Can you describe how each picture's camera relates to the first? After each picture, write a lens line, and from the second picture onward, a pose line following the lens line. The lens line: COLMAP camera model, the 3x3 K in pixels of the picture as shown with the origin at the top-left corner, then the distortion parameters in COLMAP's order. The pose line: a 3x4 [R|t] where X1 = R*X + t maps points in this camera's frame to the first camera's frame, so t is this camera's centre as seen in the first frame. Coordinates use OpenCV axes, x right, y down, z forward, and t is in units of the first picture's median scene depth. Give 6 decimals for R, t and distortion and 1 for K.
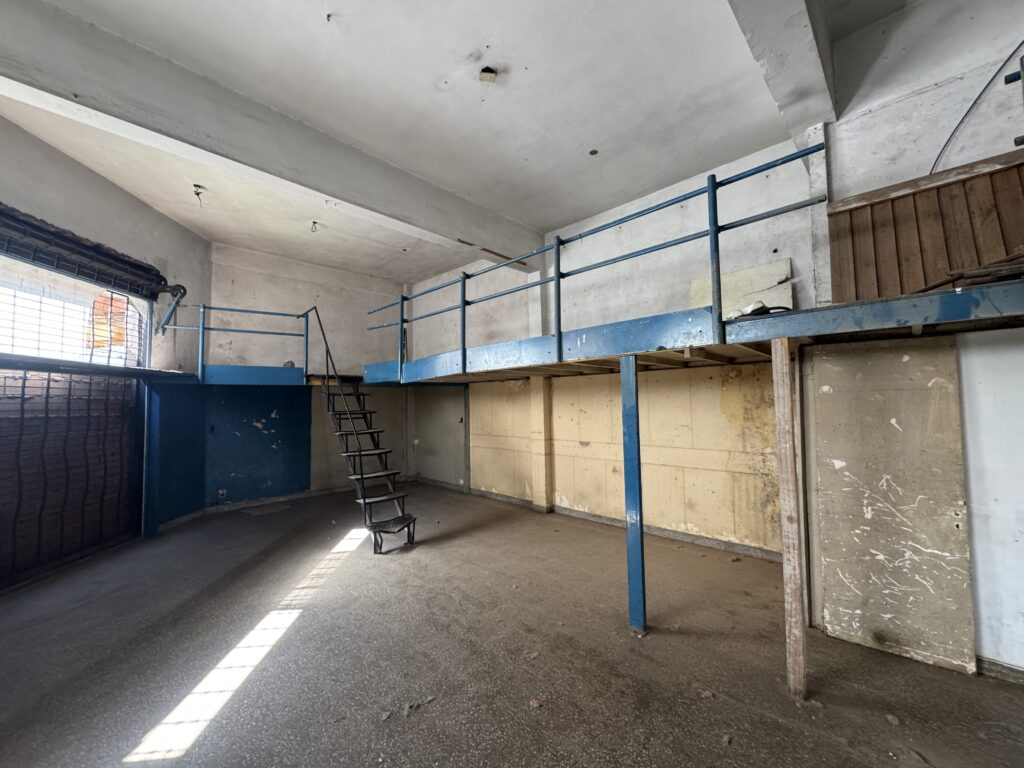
lens RADIAL K [[407.0, 0, 513.3], [0, 407.0, 381.3], [0, 0, 1]] dist [-0.001880, -0.000042]
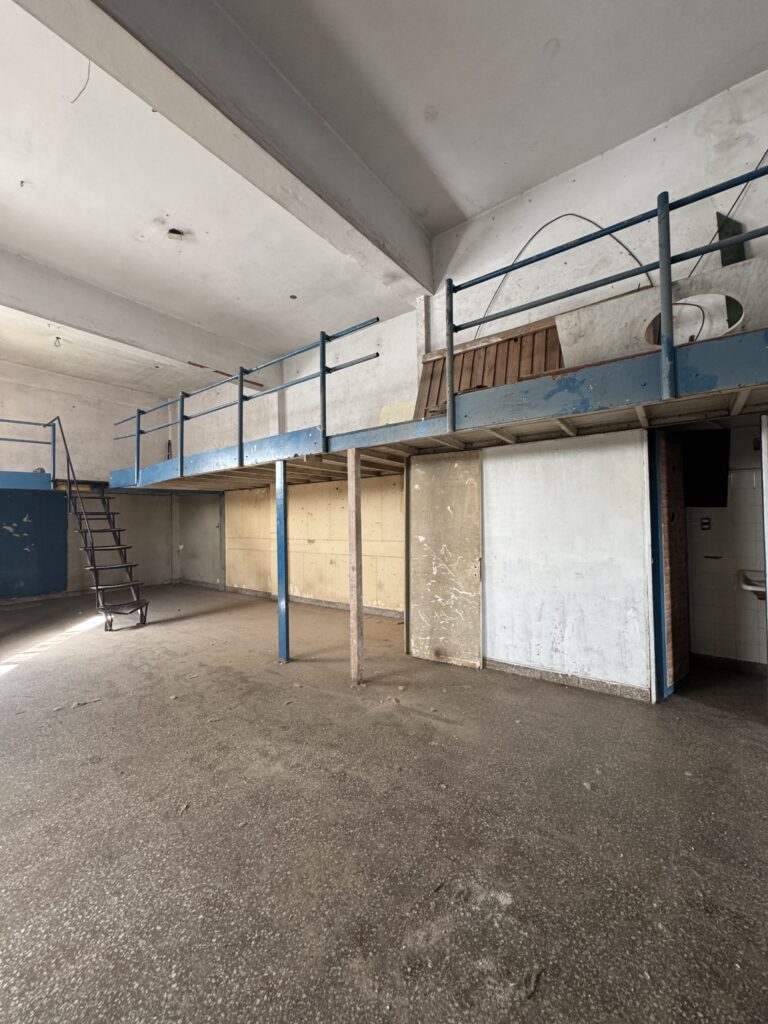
lens RADIAL K [[406.4, 0, 384.0], [0, 406.4, 512.0], [0, 0, 1]] dist [-0.000562, 0.000005]
pose [[0.991198, 0.003098, 0.132349, 0.260273], [-0.007079, 0.999536, 0.029624, 0.036515], [-0.132196, -0.030300, 0.990760, -0.221466]]
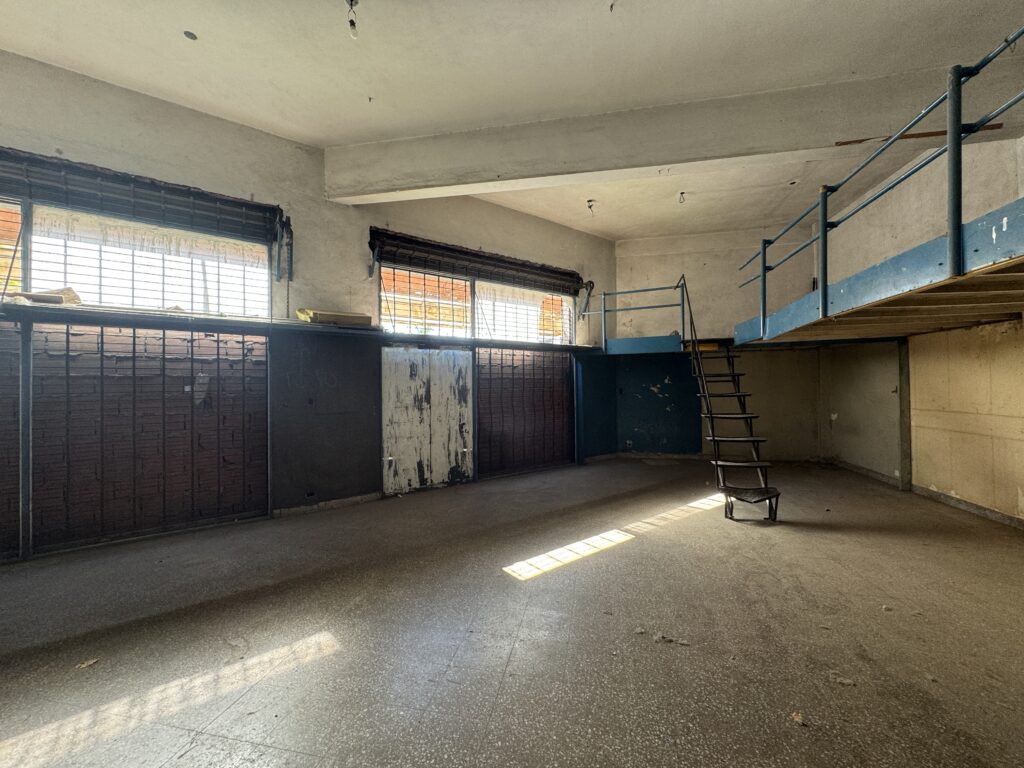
lens RADIAL K [[407.0, 0, 513.3], [0, 407.0, 381.3], [0, 0, 1]] dist [-0.001880, -0.000042]
pose [[0.533844, 0.000038, -0.845583, 0.181692], [0.049207, 0.998304, 0.031111, 0.039405], [0.844150, -0.058217, 0.532936, 0.066655]]
